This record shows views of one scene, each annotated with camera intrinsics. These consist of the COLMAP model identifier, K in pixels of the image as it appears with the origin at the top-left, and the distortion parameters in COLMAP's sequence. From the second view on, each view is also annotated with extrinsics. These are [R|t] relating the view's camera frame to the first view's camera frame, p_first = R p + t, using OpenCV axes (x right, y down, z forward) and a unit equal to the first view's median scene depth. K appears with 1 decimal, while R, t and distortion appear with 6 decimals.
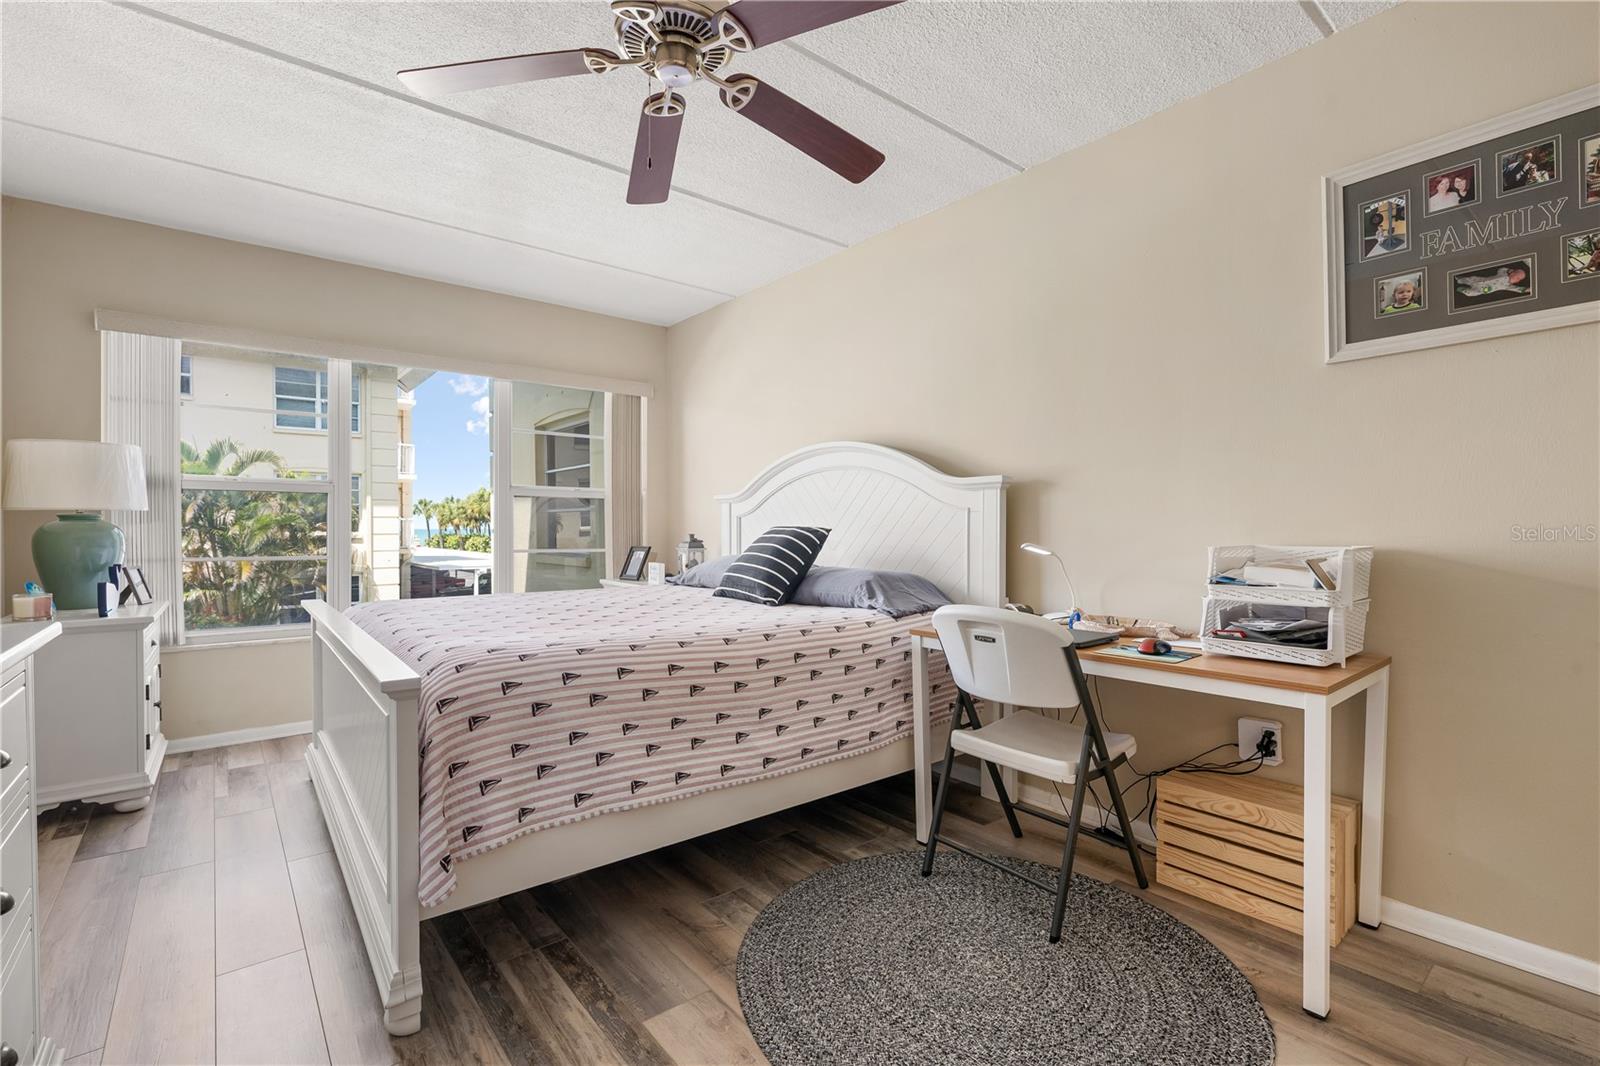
lens RADIAL K [[714.5, 0, 800.0], [0, 714.5, 533.0], [0, 0, 1]] dist [-0.000616, 0.000001]
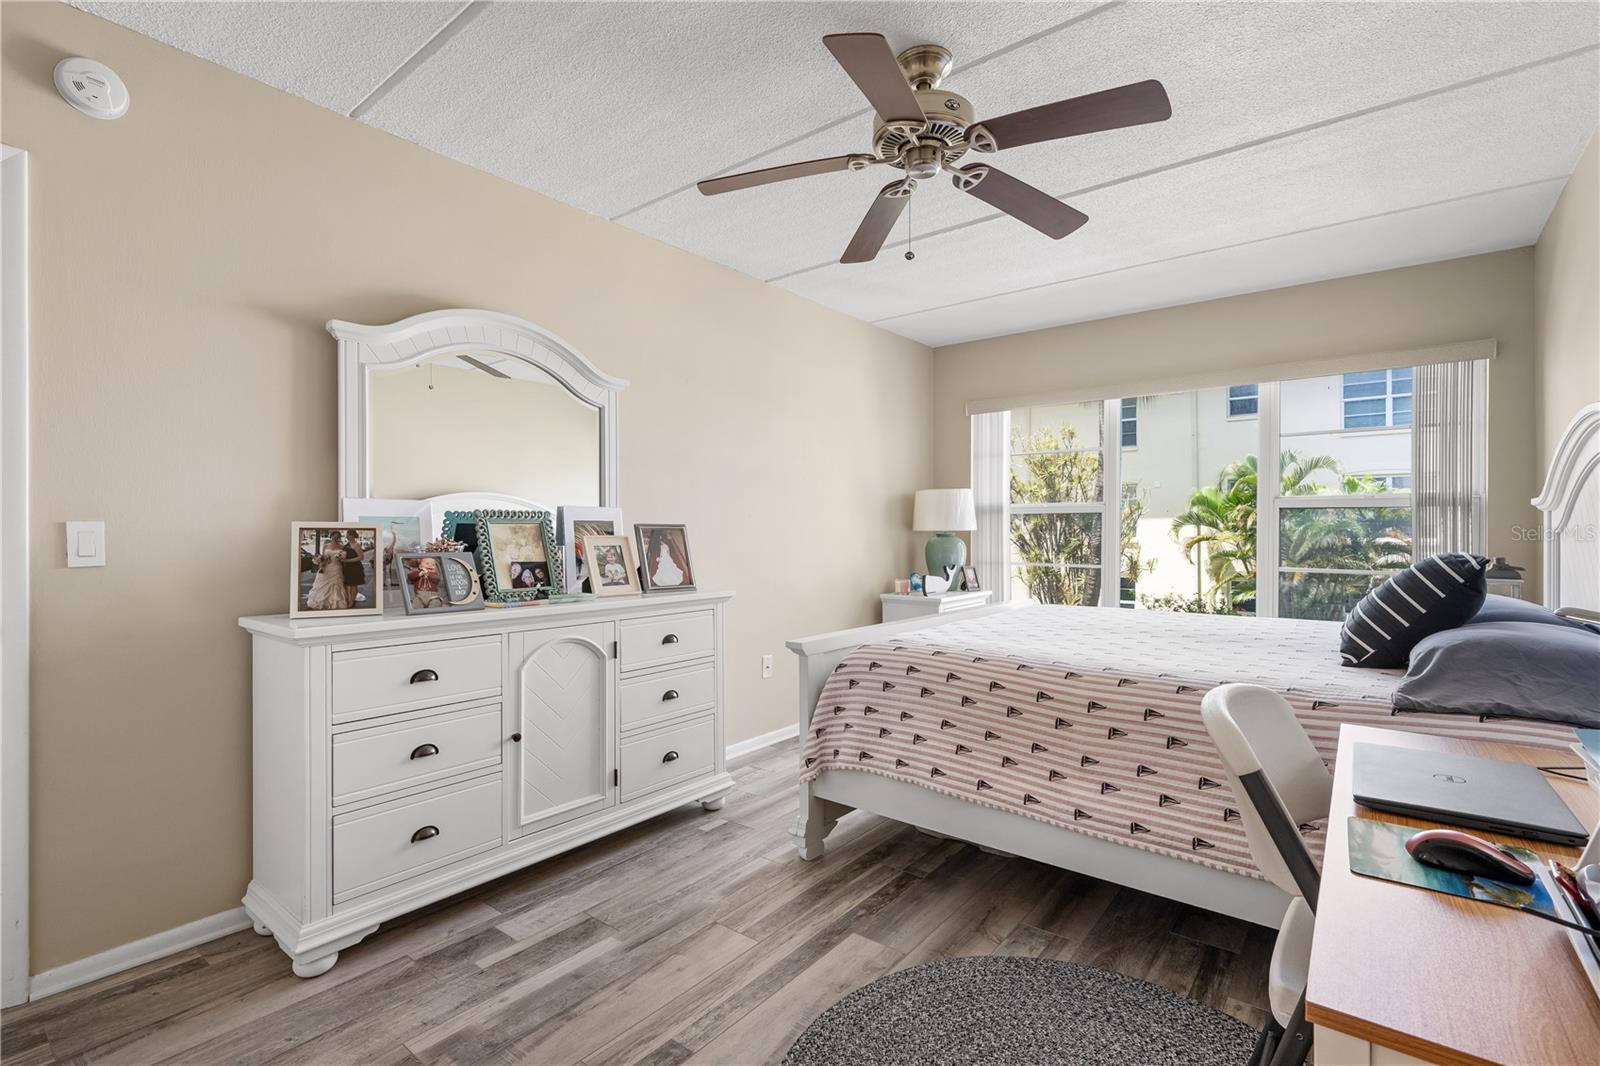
lens RADIAL K [[733.0, 0, 800.0], [0, 733.0, 533.0], [0, 0, 1]] dist [-0.000397, -0.000239]
pose [[0.219446, 0.003752, -0.975618, 0.842398], [-0.008444, 0.999962, 0.001947, -0.041297], [0.975588, 0.007811, 0.219469, 0.472113]]
